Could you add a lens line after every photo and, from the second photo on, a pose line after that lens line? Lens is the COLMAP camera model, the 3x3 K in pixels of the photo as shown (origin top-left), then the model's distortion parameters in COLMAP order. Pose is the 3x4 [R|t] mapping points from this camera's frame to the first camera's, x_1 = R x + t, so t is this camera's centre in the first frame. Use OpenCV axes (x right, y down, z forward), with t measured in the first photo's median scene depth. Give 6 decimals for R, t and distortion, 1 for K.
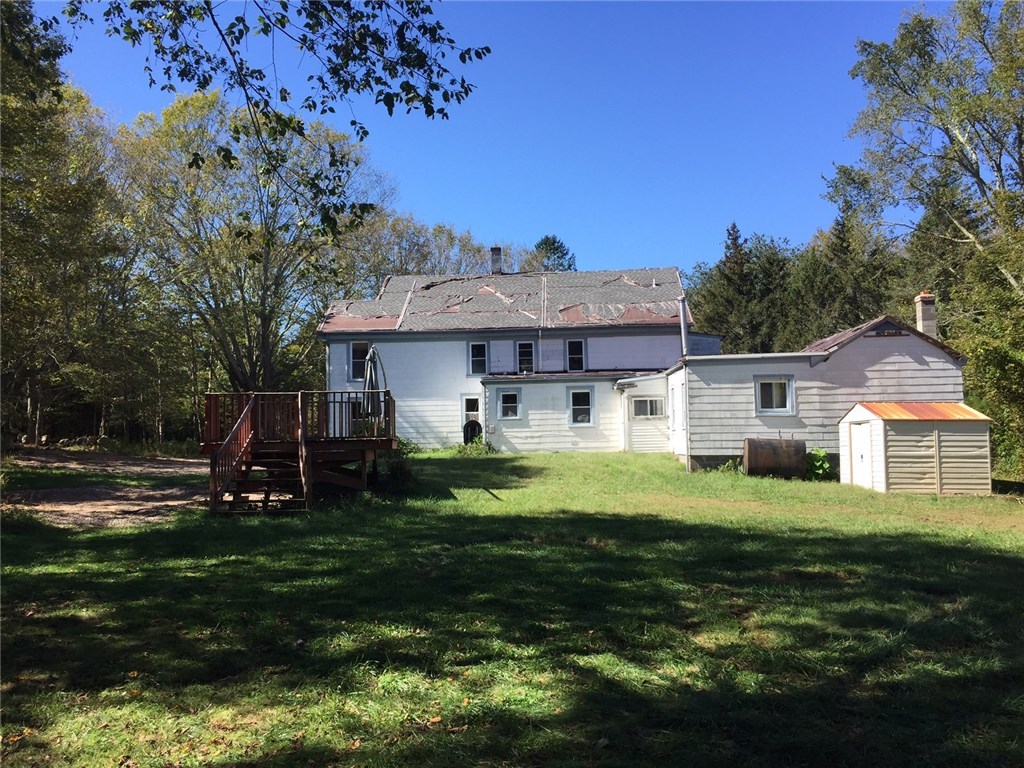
lens RADIAL K [[870.3, 0, 512.0], [0, 870.3, 384.0], [0, 0, 1]] dist [0.067723, -0.078774]
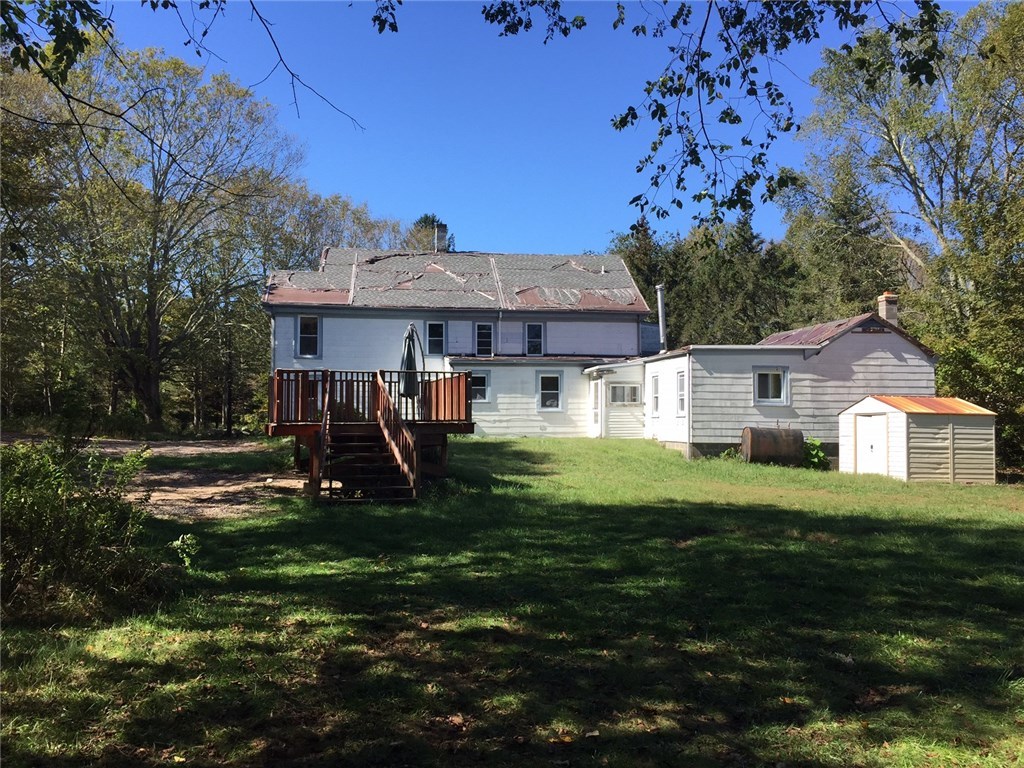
lens RADIAL K [[870.3, 0, 512.0], [0, 870.3, 384.0], [0, 0, 1]] dist [0.067723, -0.078774]
pose [[0.979559, 0.027314, 0.199295, -0.199265], [-0.031416, 0.999354, 0.017451, 0.002227], [-0.198690, -0.023356, 0.979784, 0.047933]]
